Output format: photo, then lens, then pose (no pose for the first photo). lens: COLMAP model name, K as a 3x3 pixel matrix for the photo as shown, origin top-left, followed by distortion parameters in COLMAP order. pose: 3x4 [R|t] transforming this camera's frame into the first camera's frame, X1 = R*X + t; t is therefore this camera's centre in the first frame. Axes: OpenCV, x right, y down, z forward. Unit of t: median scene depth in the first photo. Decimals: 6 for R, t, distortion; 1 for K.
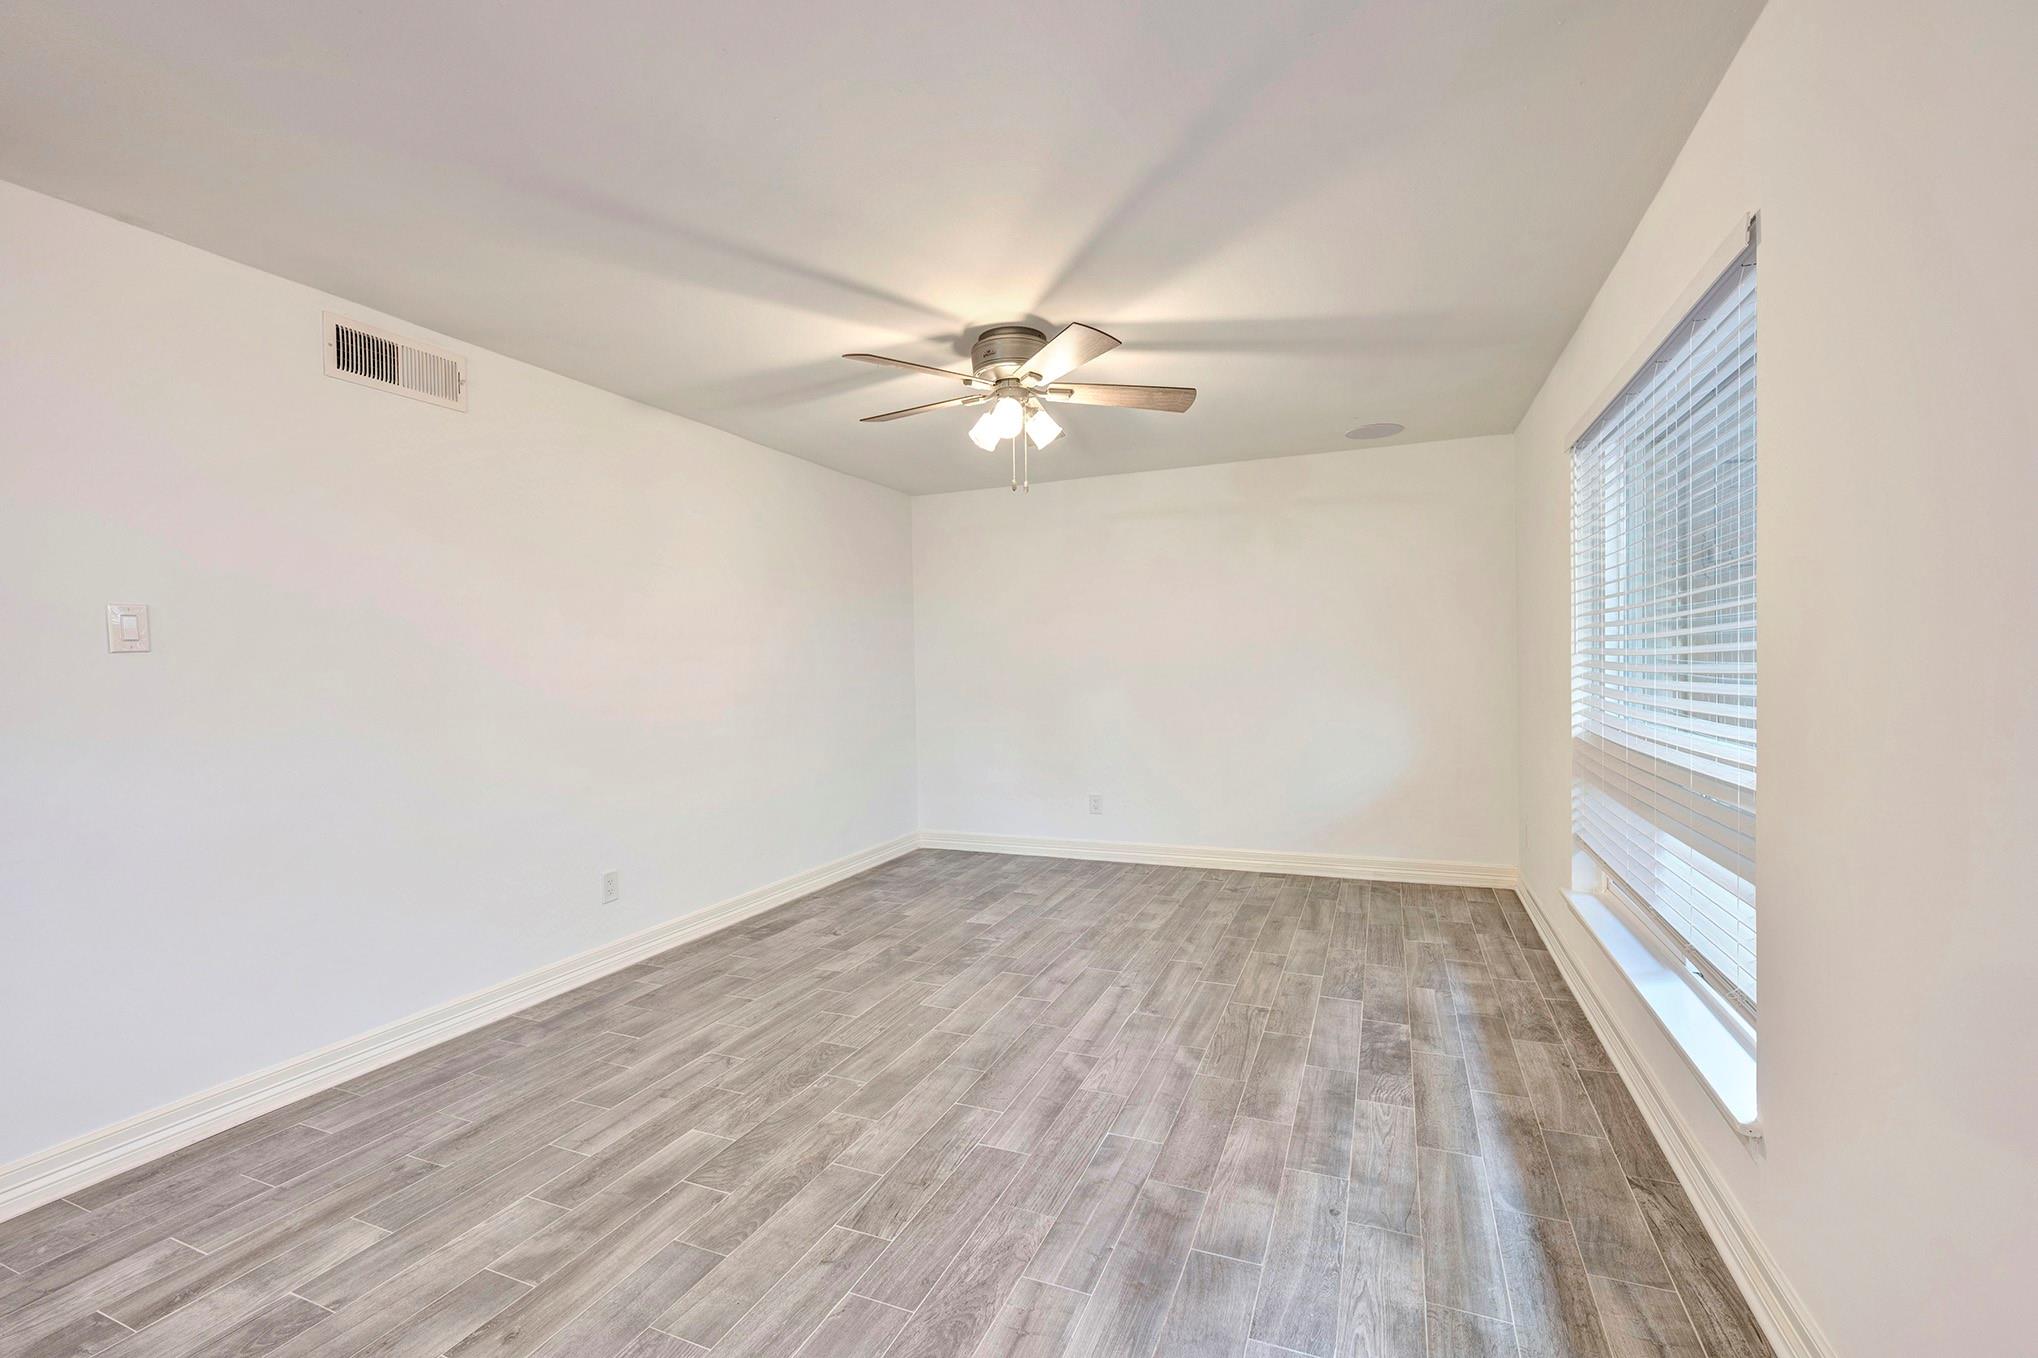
lens RADIAL K [[874.8, 0, 1010.8], [0, 874.8, 679.0], [0, 0, 1]] dist [-0.000234, -0.000912]
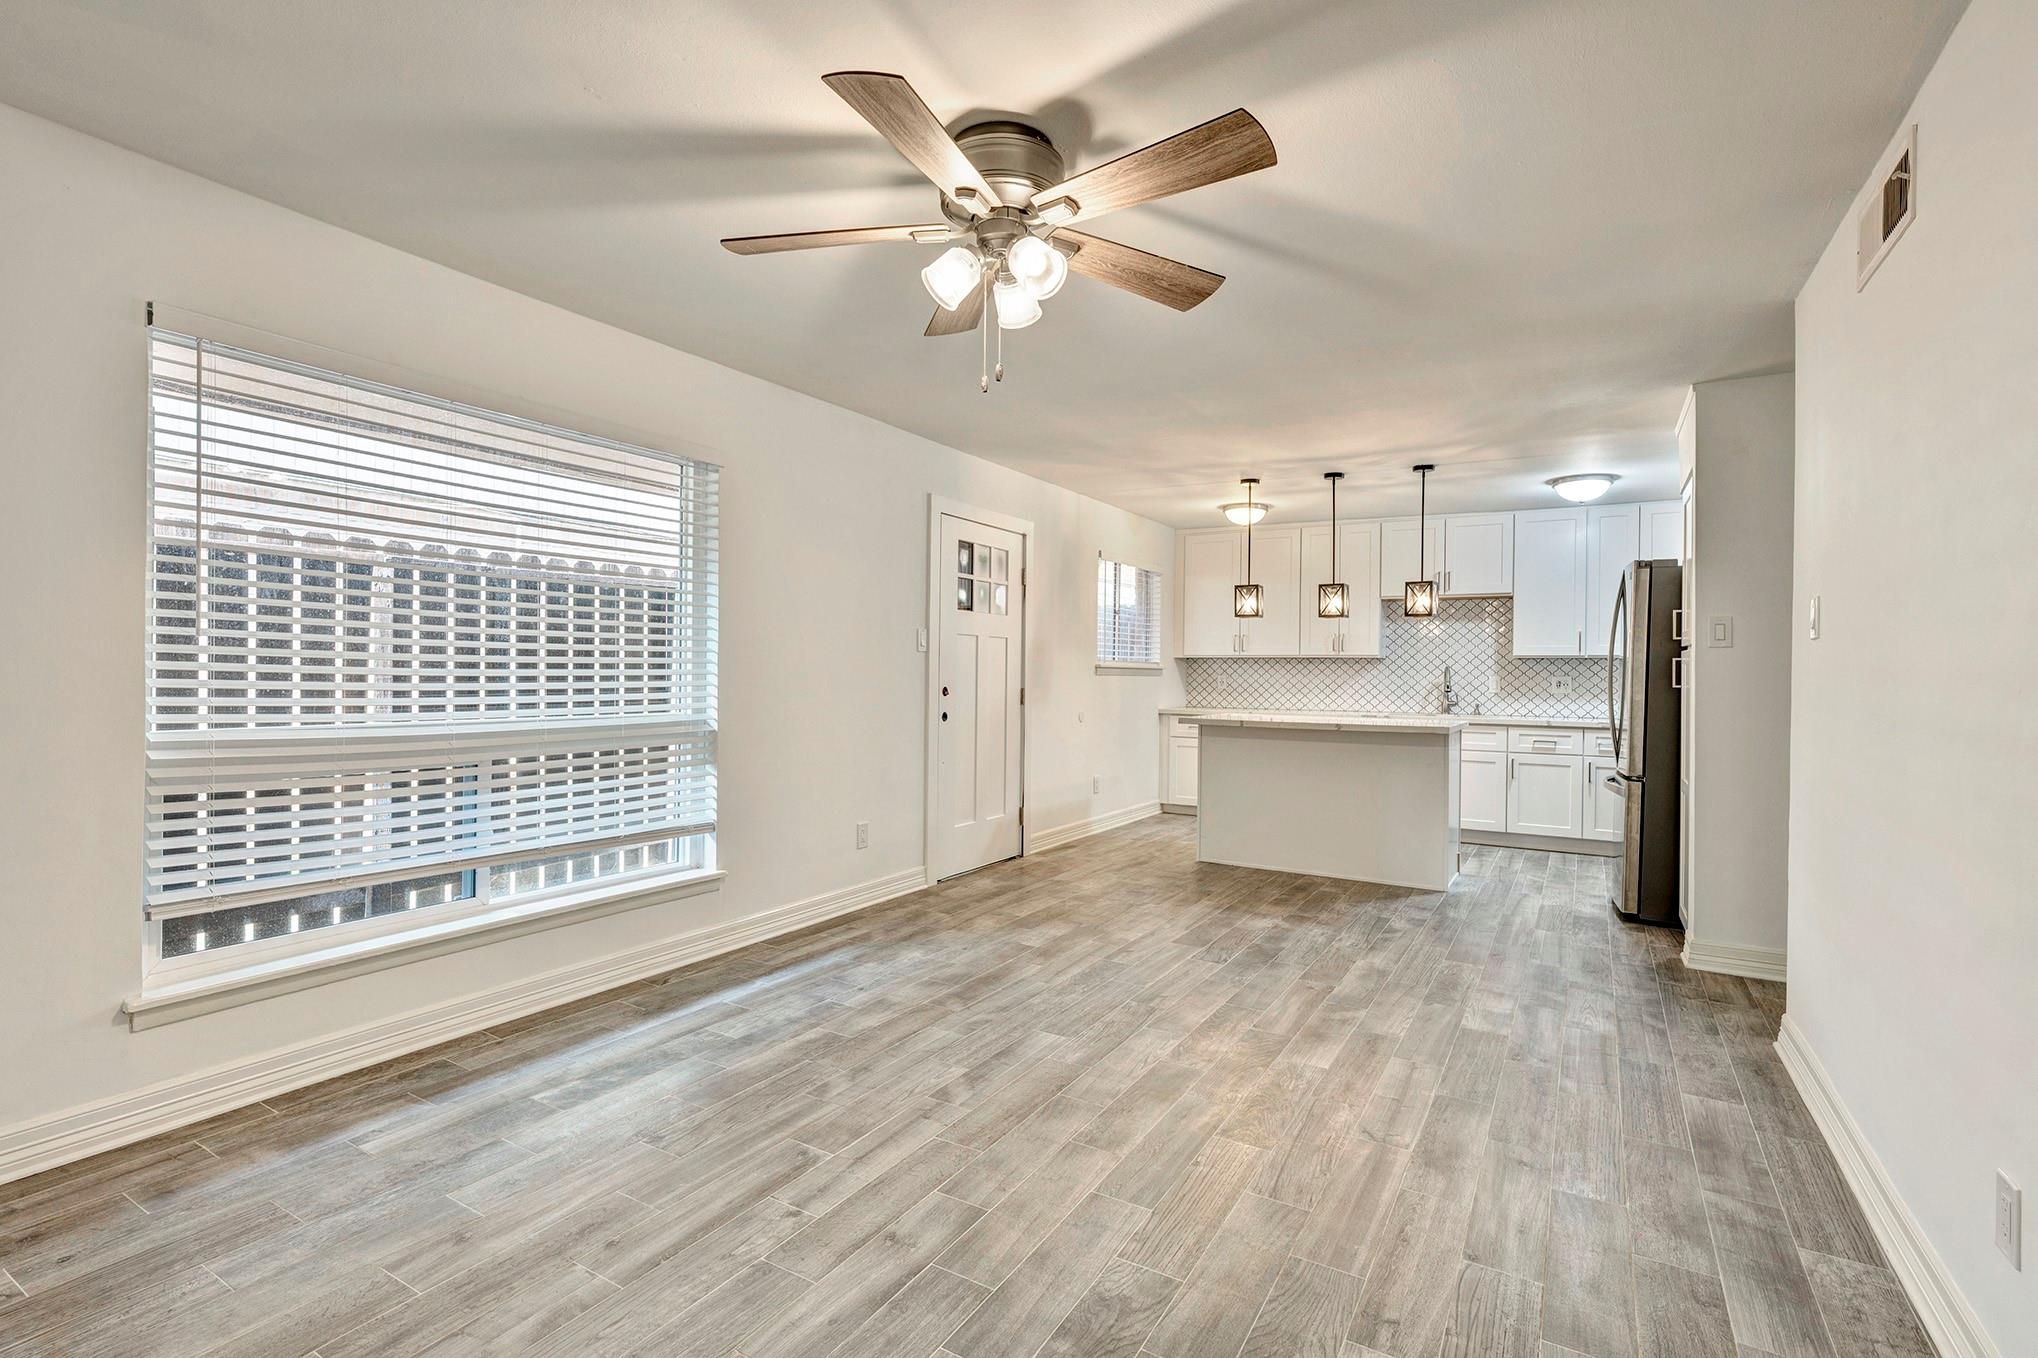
lens RADIAL K [[947.1, 0, 1039.1], [0, 947.1, 679.3], [0, 0, 1]] dist [-0.001069, 0.000536]
pose [[-0.993384, 0.002231, 0.114819, -0.113397], [0.004860, 0.999732, 0.022625, -0.008034], [-0.114737, 0.023033, -0.993129, 1.814313]]
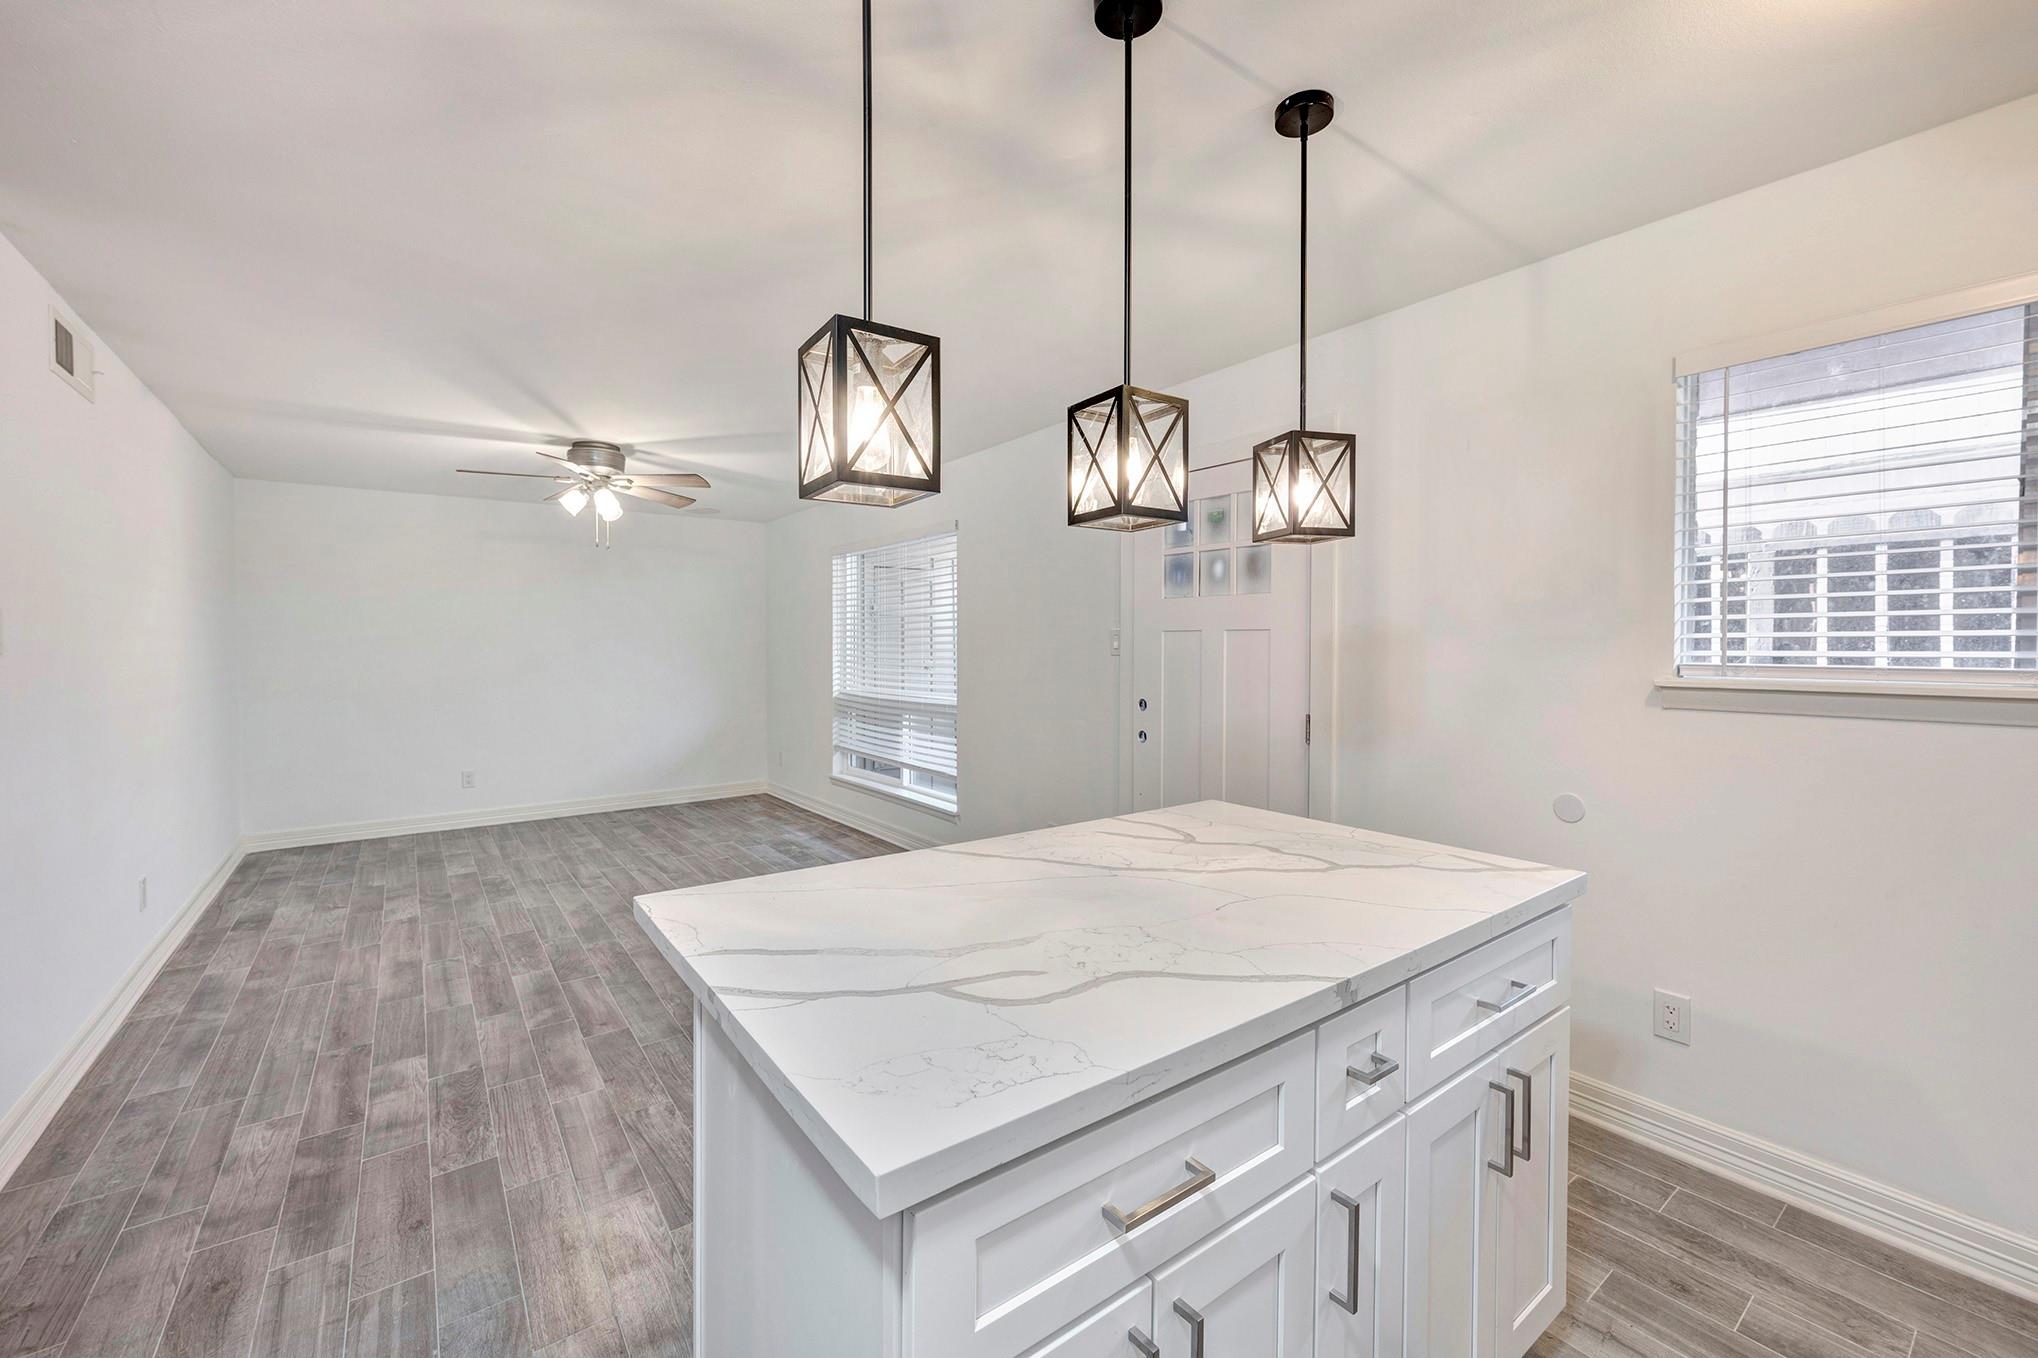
lens RADIAL K [[837.1, 0, 980.7], [0, 837.1, 691.3], [0, 0, 1]] dist [0.010795, -0.000787]
pose [[0.531678, -0.034831, 0.846230, -0.945229], [0.010507, 0.999348, 0.034531, -0.024255], [-0.846881, -0.009468, 0.531698, -0.392263]]
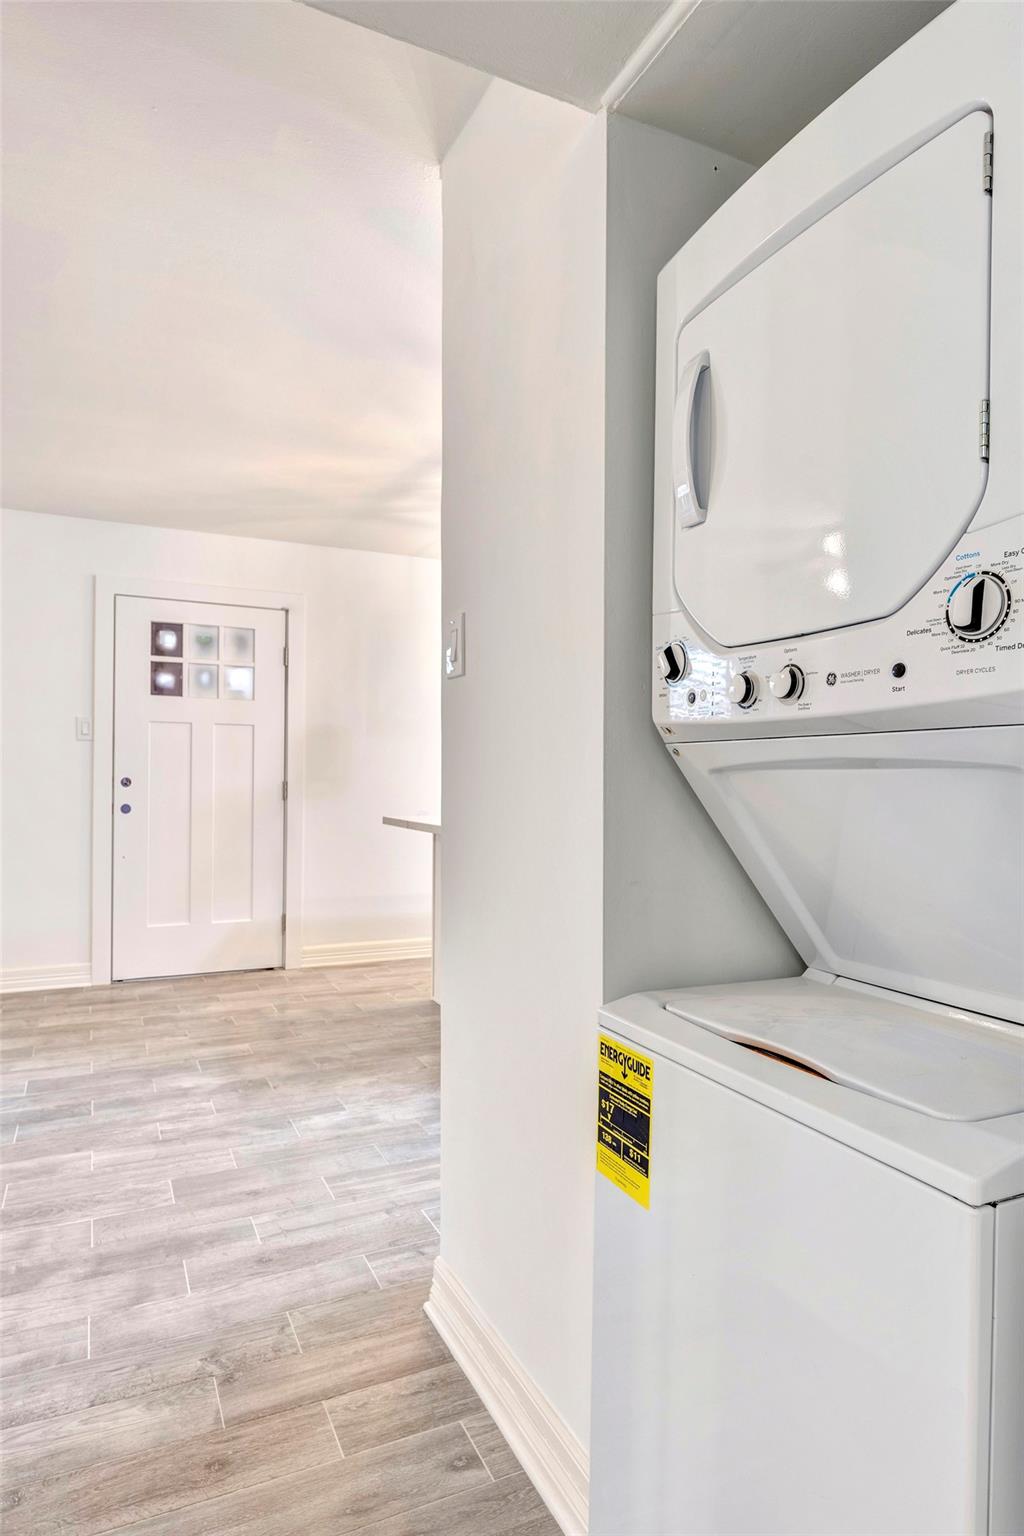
lens RADIAL K [[941.2, 0, 510.1], [0, 941.2, 794.4], [0, 0, 1]] dist [0.035867, 0.002566]
pose [[-0.735975, -0.007728, 0.676965, -1.394296], [0.016524, 0.999432, 0.029374, 0.037375], [-0.676807, 0.032804, -0.735429, 0.841163]]
